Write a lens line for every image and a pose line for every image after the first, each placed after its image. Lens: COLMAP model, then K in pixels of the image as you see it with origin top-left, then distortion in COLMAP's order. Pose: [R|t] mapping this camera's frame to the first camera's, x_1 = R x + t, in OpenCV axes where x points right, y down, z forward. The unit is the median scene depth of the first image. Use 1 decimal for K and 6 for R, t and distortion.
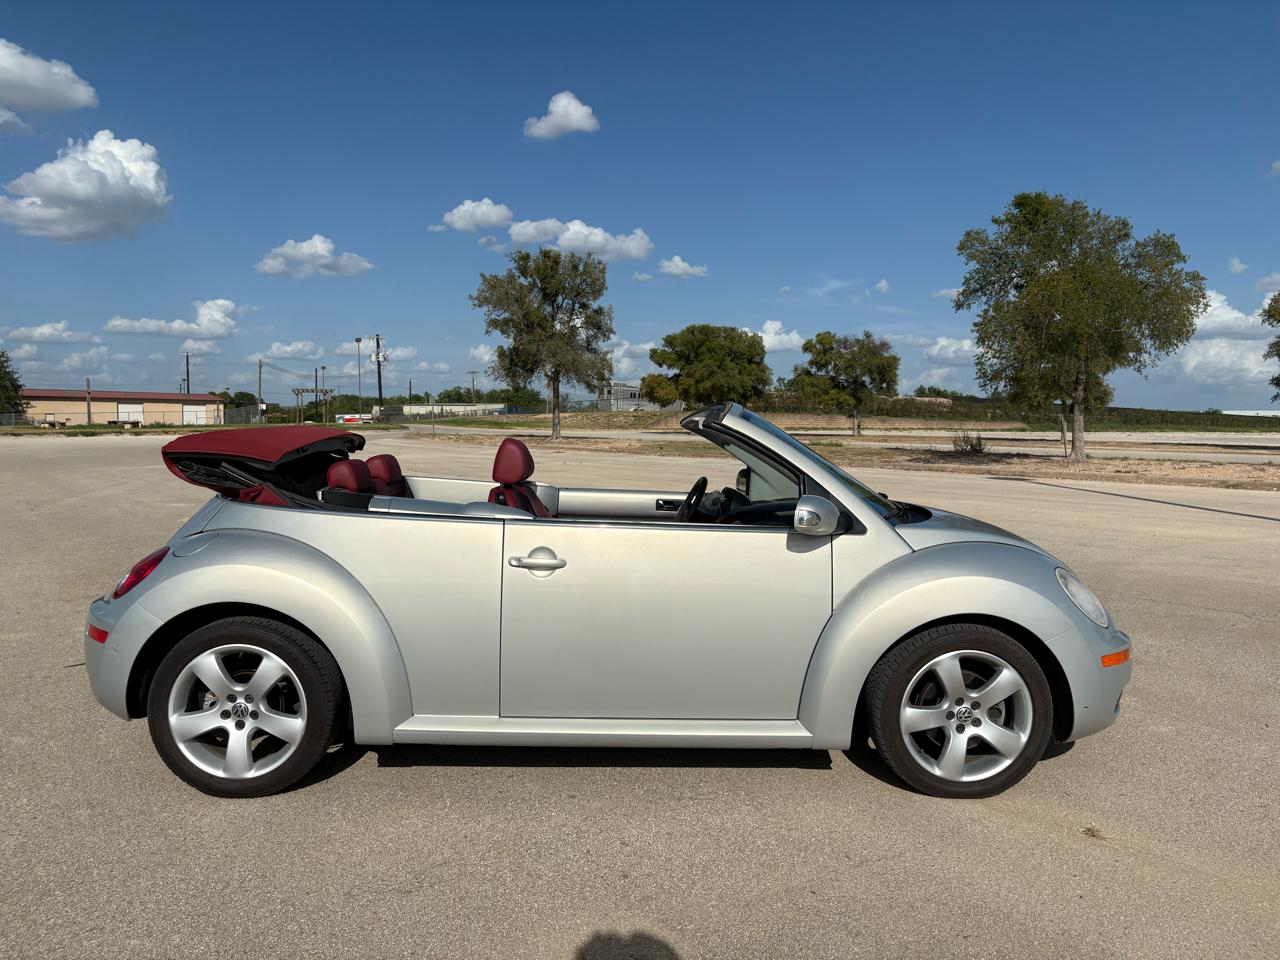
lens RADIAL K [[972.5, 0, 638.4], [0, 972.5, 490.9], [0, 0, 1]] dist [0.040461, -0.047357]
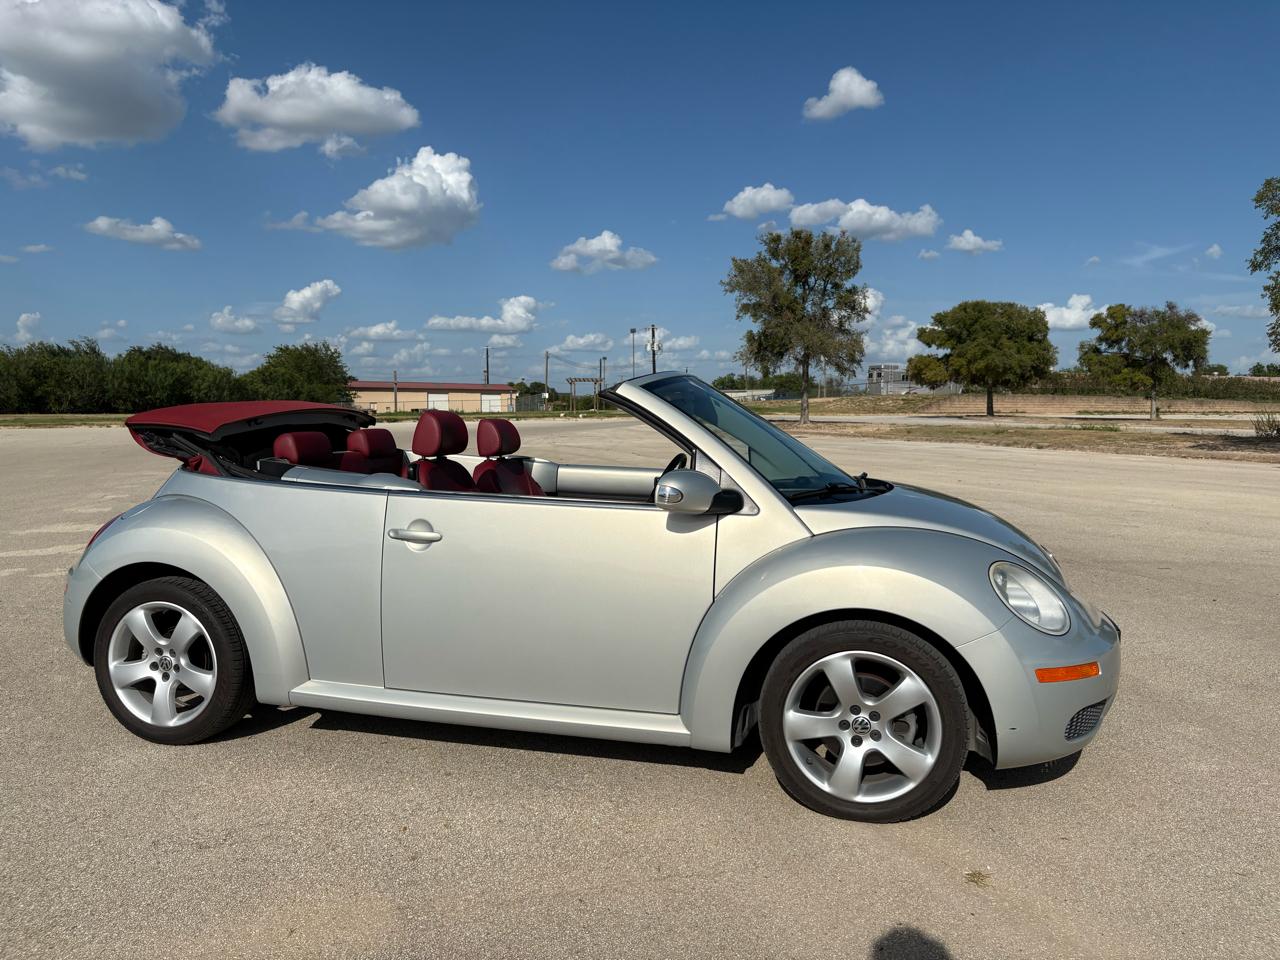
lens RADIAL K [[972.5, 0, 634.9], [0, 972.5, 488.7], [0, 0, 1]] dist [0.040461, -0.047357]
pose [[0.958935, 0.017914, -0.283061, 0.052552], [-0.014560, 0.999797, 0.013947, 0.001333], [0.283254, -0.009253, 0.959000, 0.015554]]
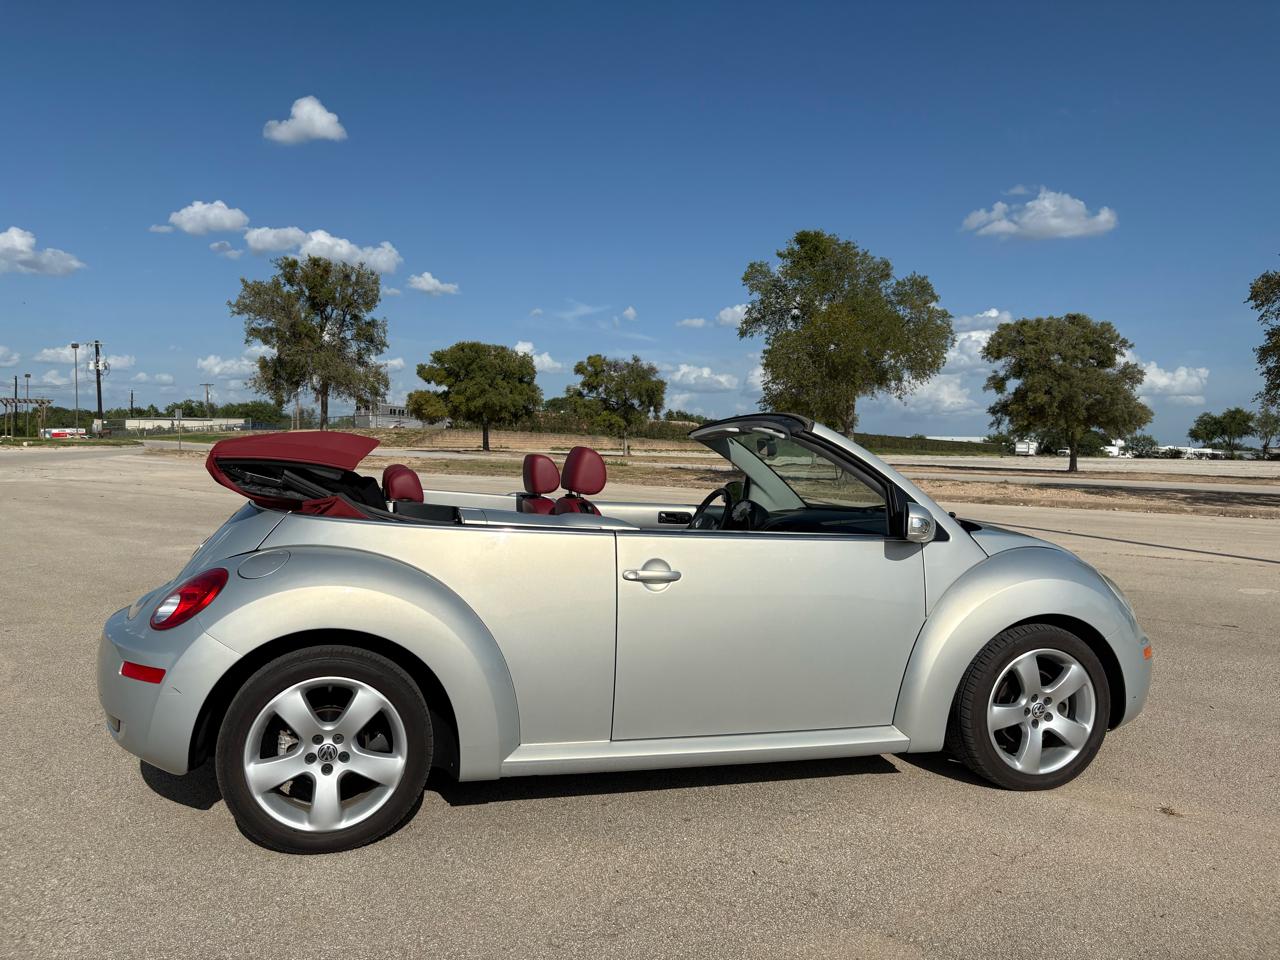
lens RADIAL K [[972.5, 0, 635.2], [0, 972.5, 490.3], [0, 0, 1]] dist [0.040461, -0.047357]
pose [[0.968881, -0.002264, 0.247515, -0.048113], [0.007538, 0.999764, -0.020363, 0.001295], [-0.247410, 0.021595, 0.968670, 0.010717]]
